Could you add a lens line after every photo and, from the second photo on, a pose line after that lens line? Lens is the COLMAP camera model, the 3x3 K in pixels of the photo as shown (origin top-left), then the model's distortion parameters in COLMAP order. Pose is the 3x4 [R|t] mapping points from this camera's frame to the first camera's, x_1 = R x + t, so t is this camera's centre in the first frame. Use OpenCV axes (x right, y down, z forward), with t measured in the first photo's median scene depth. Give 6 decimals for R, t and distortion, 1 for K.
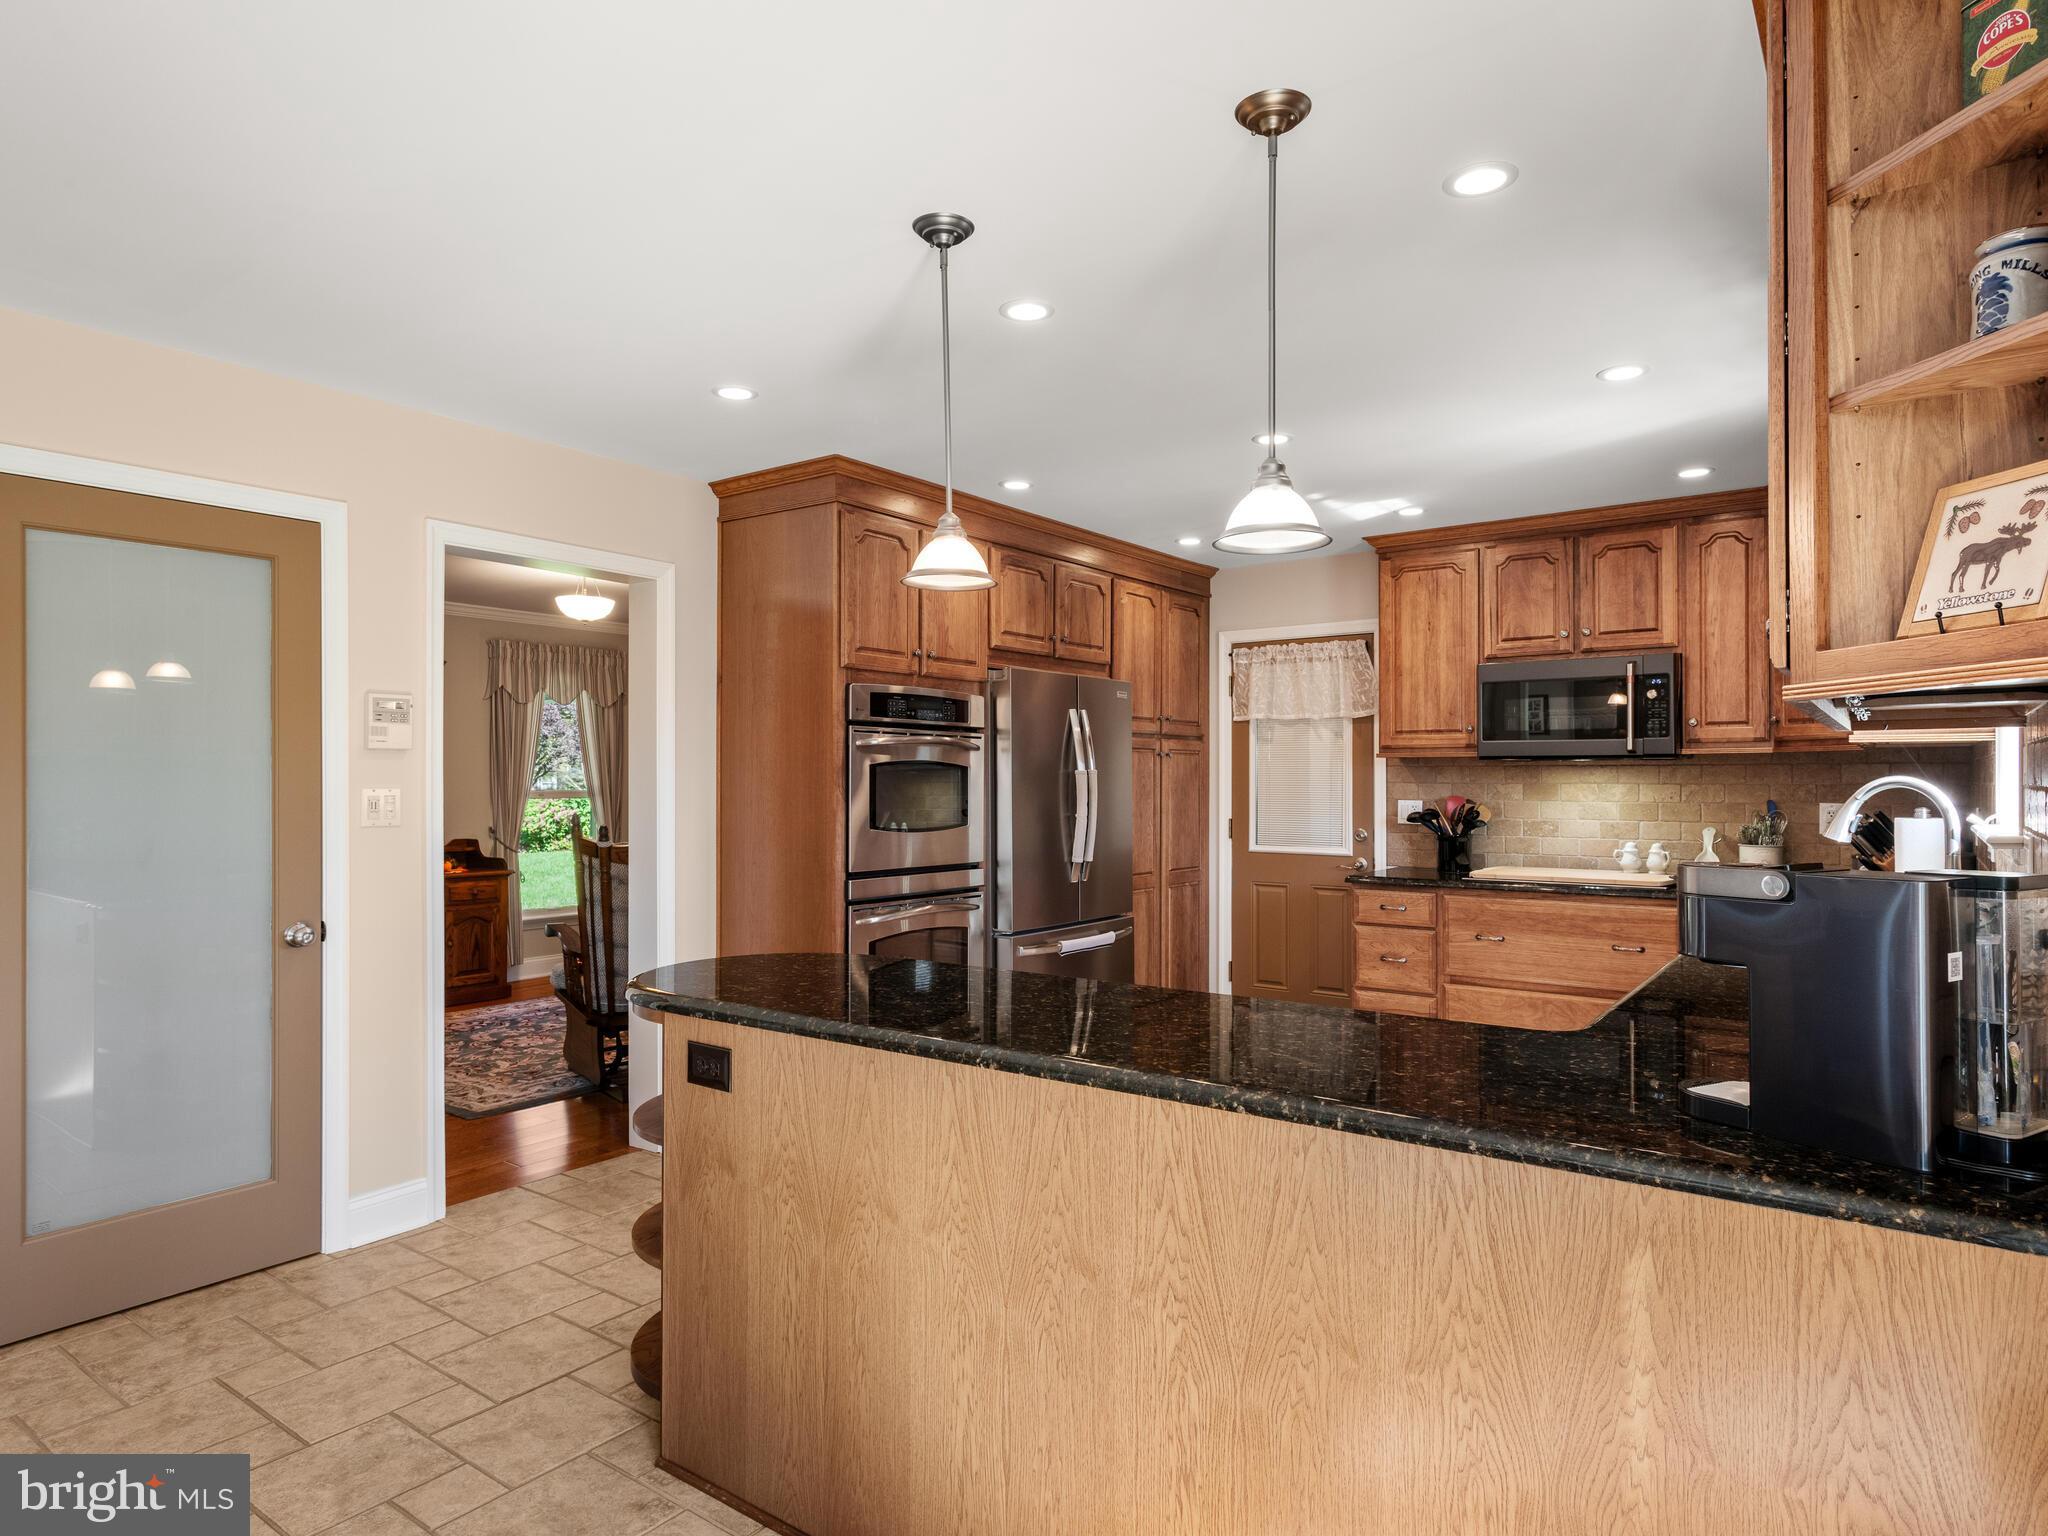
lens RADIAL K [[1204.0, 0, 1025.2], [0, 1204.0, 784.4], [0, 0, 1]] dist [0.019529, -0.000464]
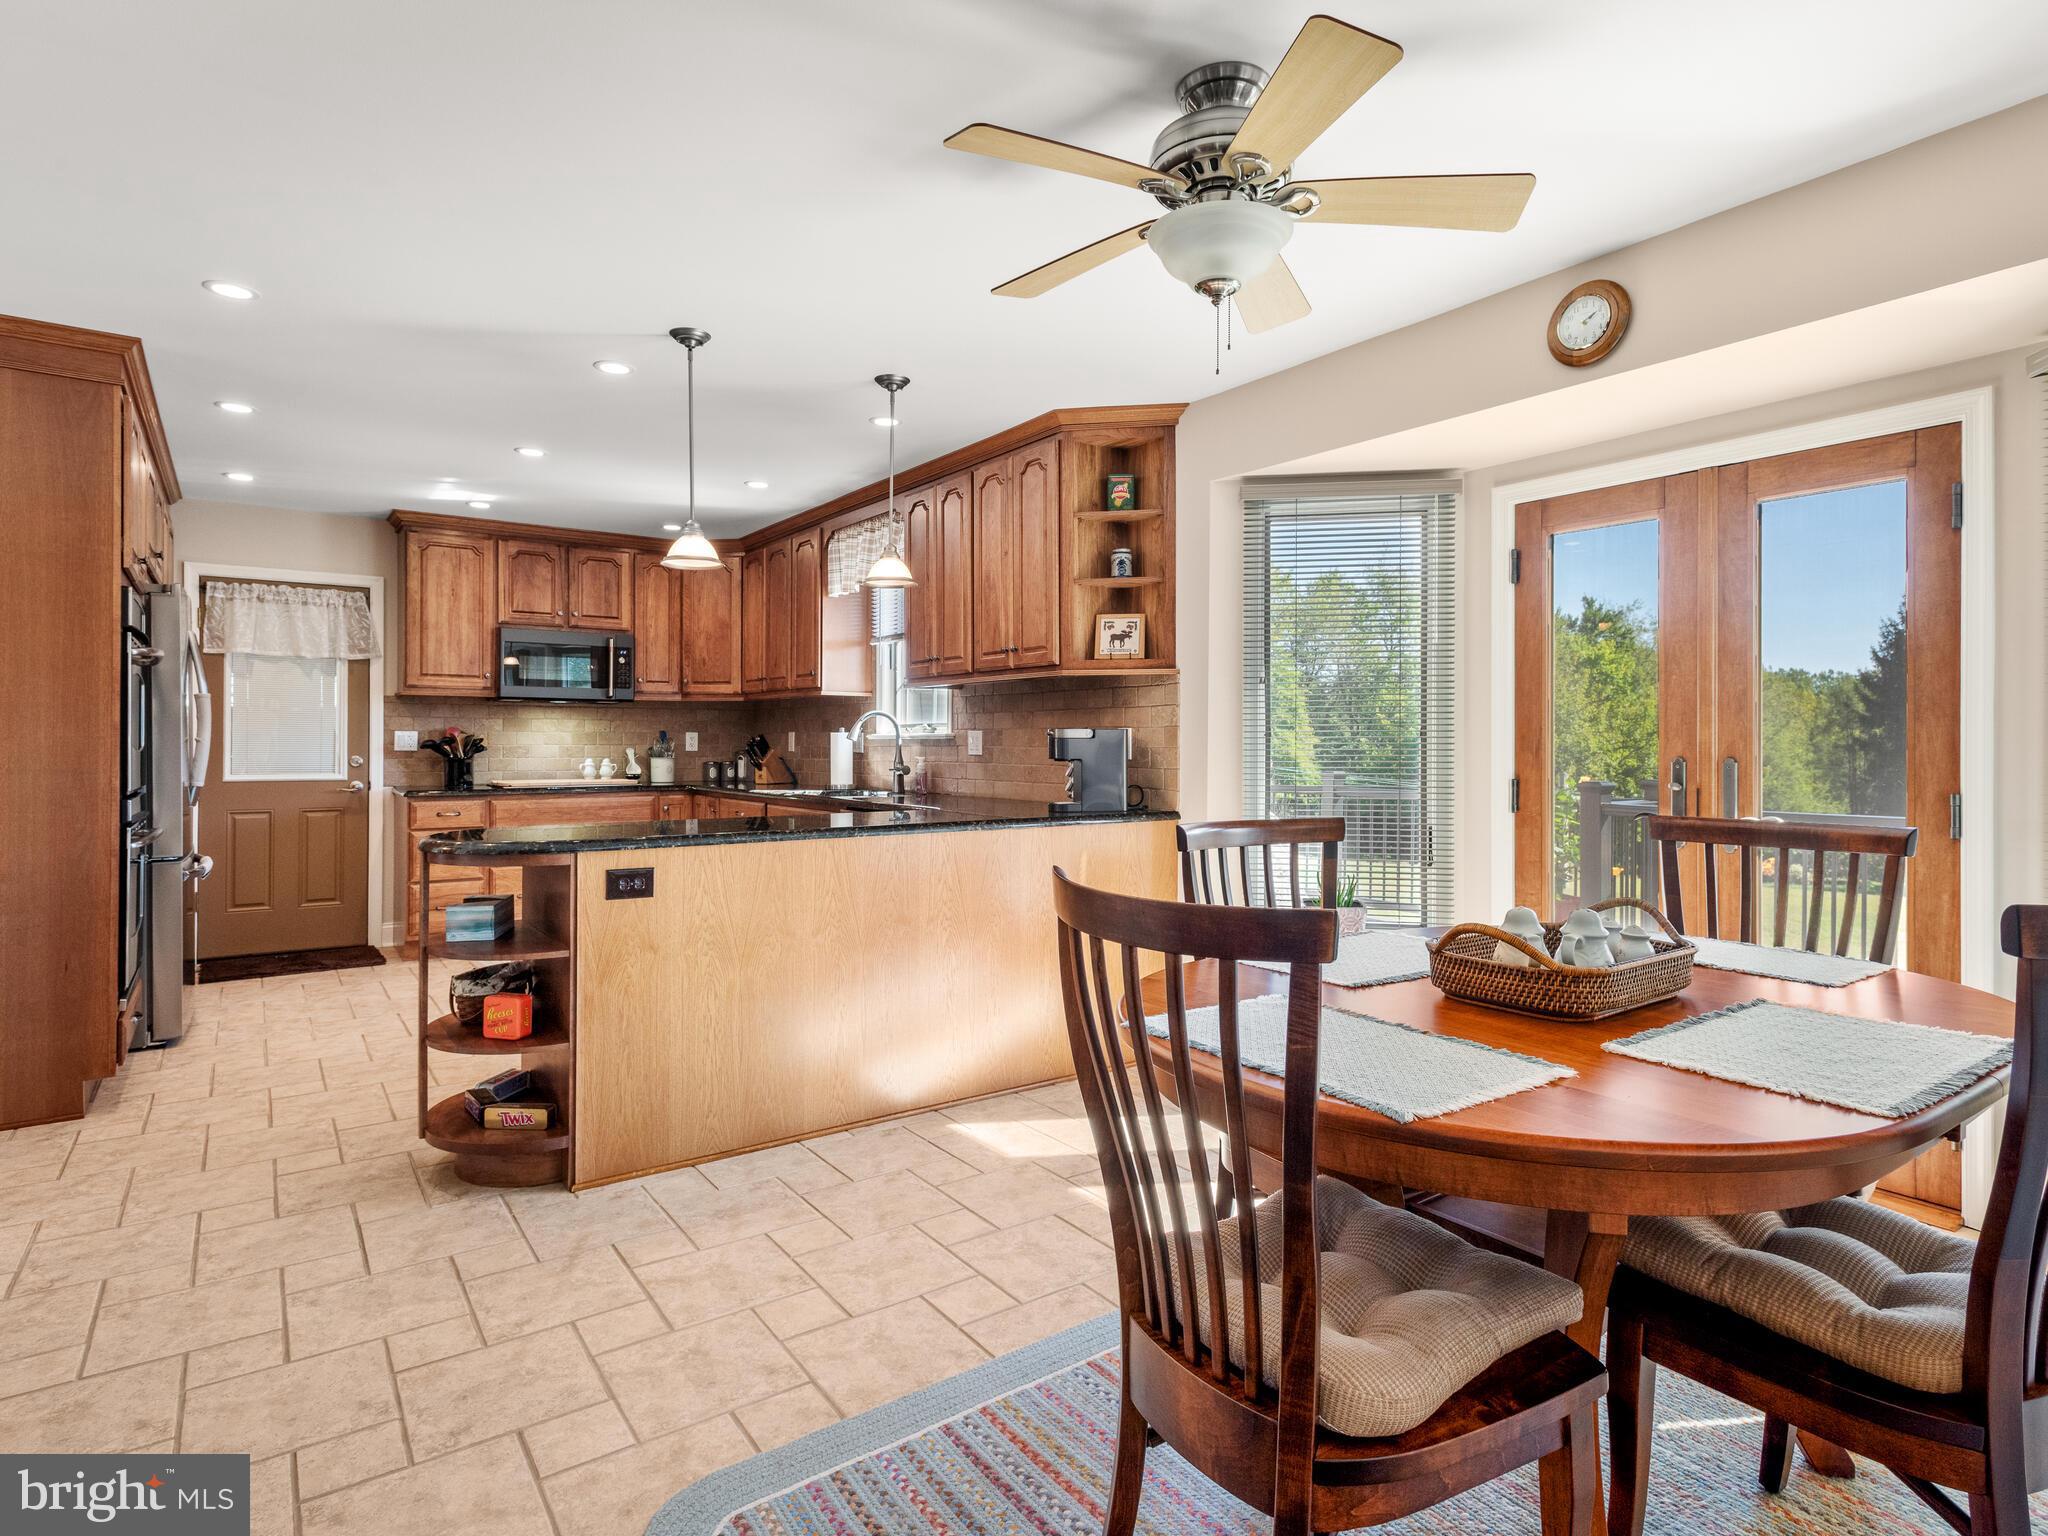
lens RADIAL K [[1104.4, 0, 1028.0], [0, 1104.4, 756.4], [0, 0, 1]] dist [0.015194, 0.000330]
pose [[0.313223, -0.009331, 0.949634, -0.620176], [0.001361, 0.999955, 0.009377, 0.032942], [-0.949678, -0.001645, 0.313222, 0.066527]]
